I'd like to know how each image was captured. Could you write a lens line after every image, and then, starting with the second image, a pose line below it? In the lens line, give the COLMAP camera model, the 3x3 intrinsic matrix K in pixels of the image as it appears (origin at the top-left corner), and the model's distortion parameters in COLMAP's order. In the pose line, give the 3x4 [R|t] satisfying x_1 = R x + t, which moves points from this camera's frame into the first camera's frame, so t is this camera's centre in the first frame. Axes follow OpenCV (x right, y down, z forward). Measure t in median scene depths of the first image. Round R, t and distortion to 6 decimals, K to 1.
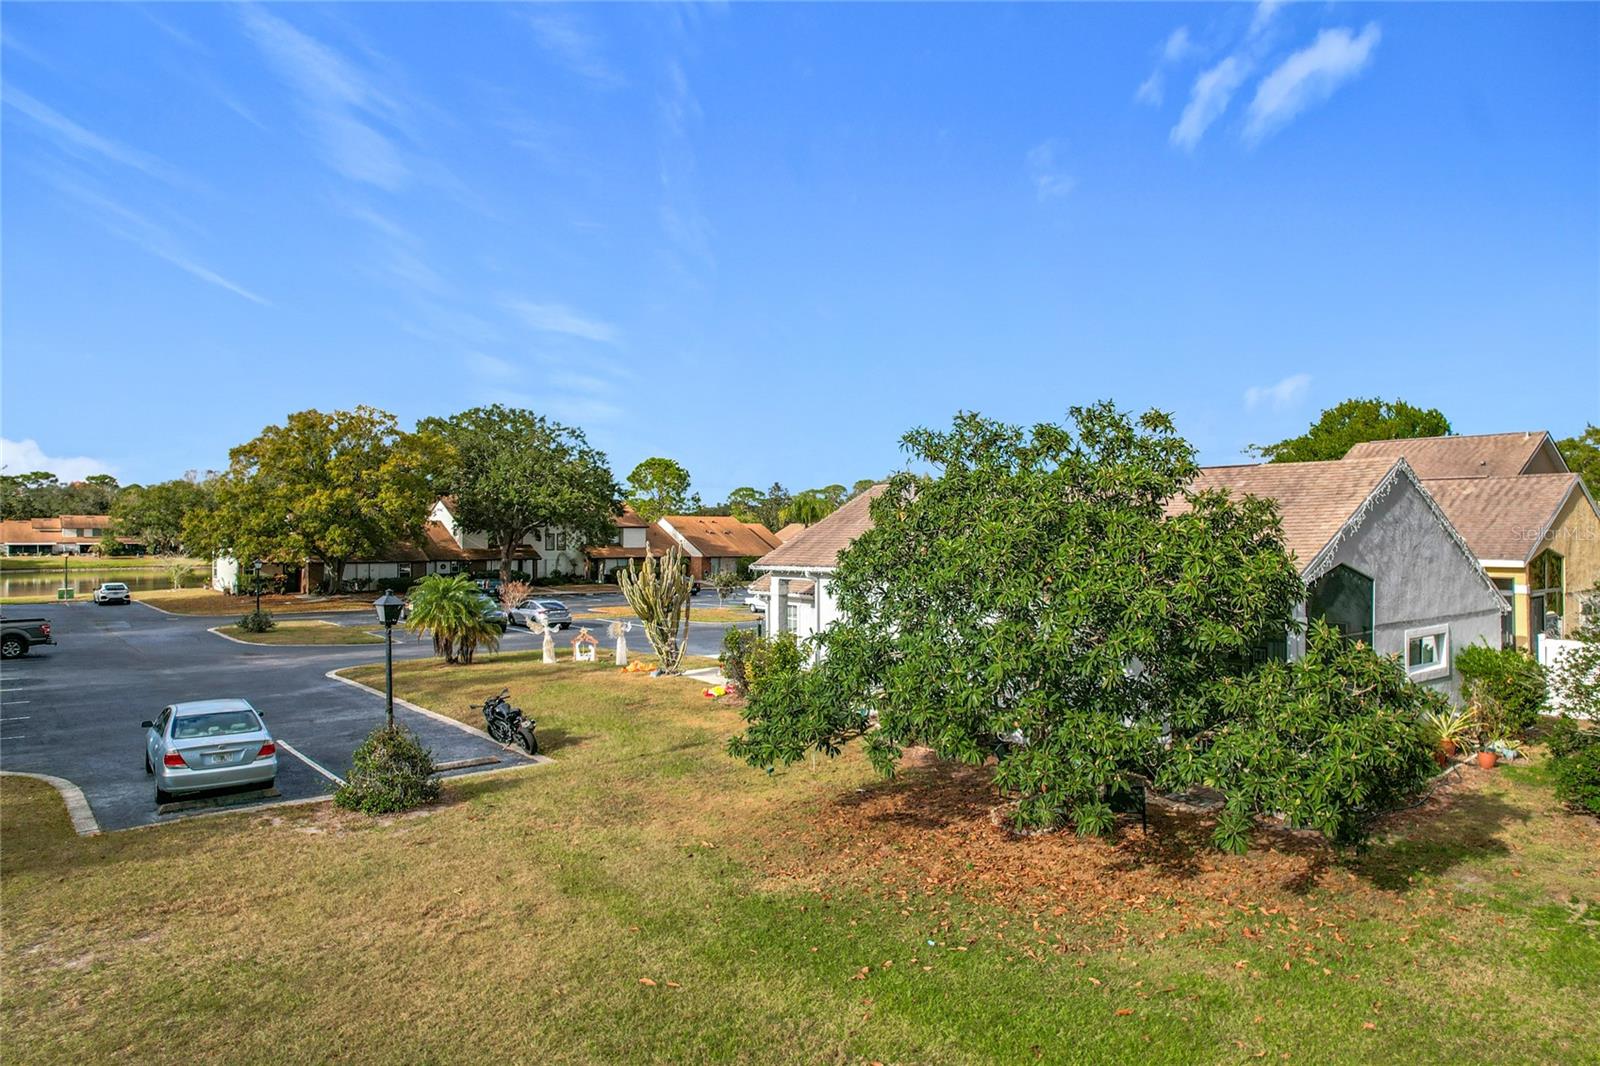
lens RADIAL K [[1009.4, 0, 801.6], [0, 1009.4, 533.4], [0, 0, 1]] dist [-0.061074, 0.058871]
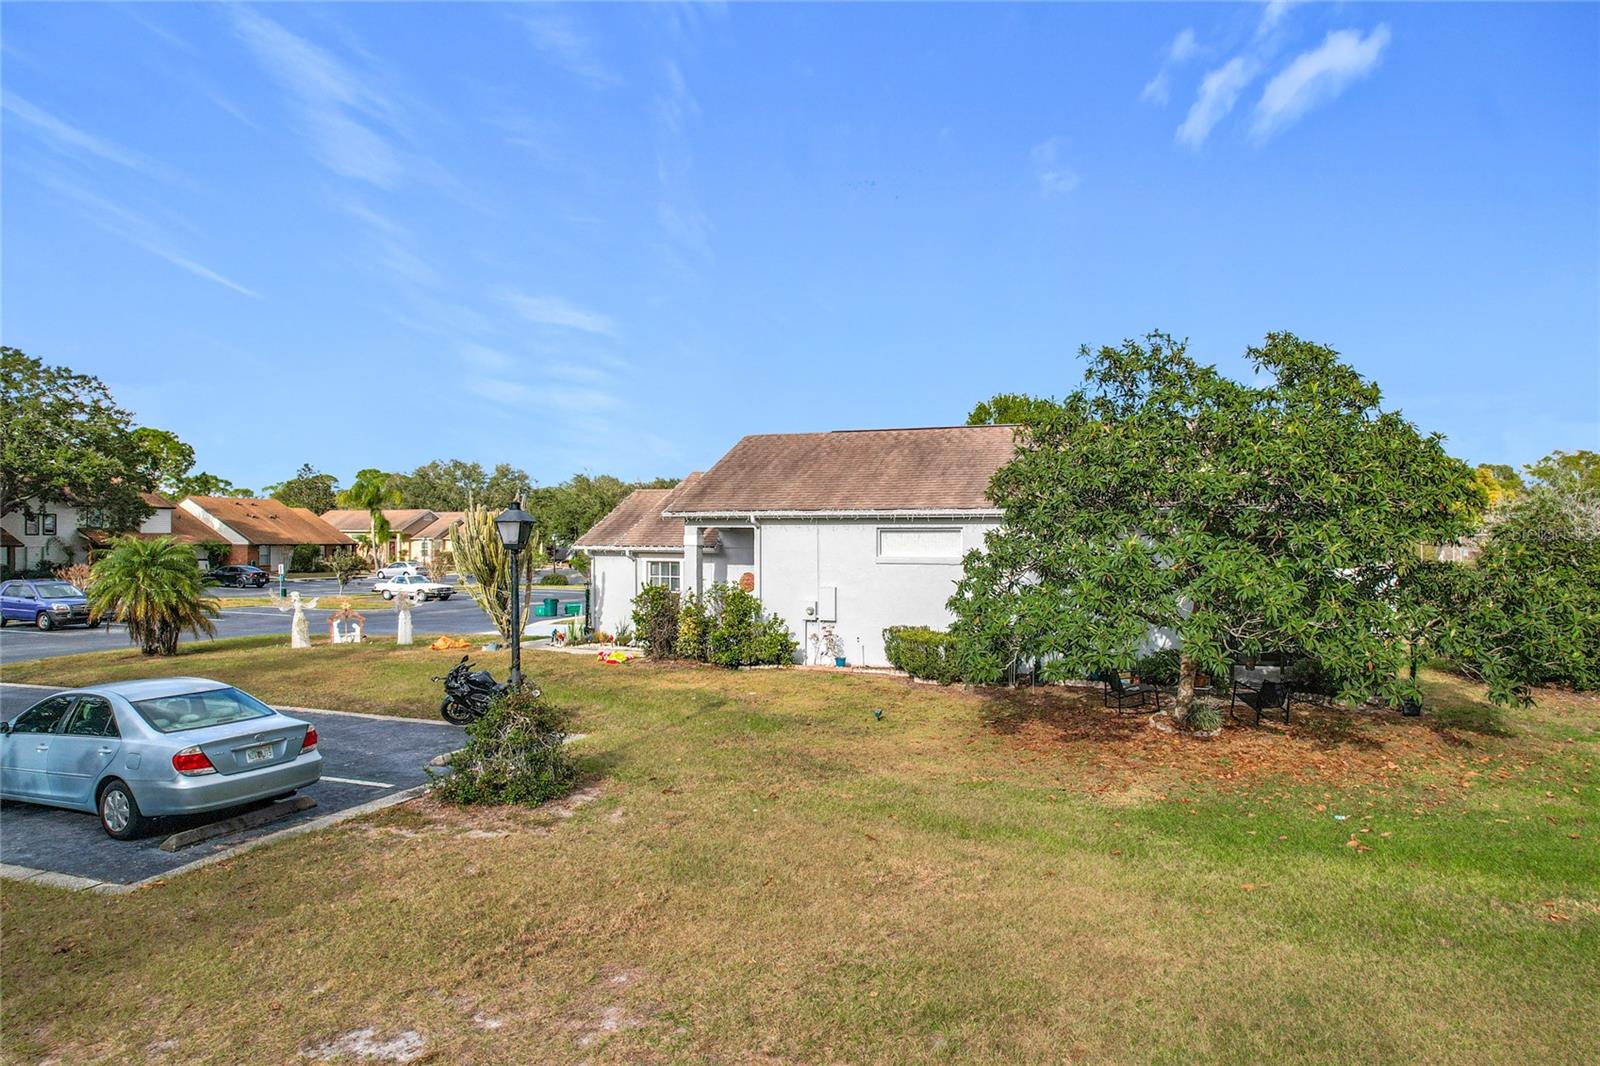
lens RADIAL K [[1009.4, 0, 801.6], [0, 1009.4, 533.4], [0, 0, 1]] dist [-0.061074, 0.058871]
pose [[0.870077, 0.005735, 0.492883, -0.411964], [-0.004730, 0.999983, -0.003287, 0.056146], [-0.492894, 0.000529, 0.870089, 0.176246]]
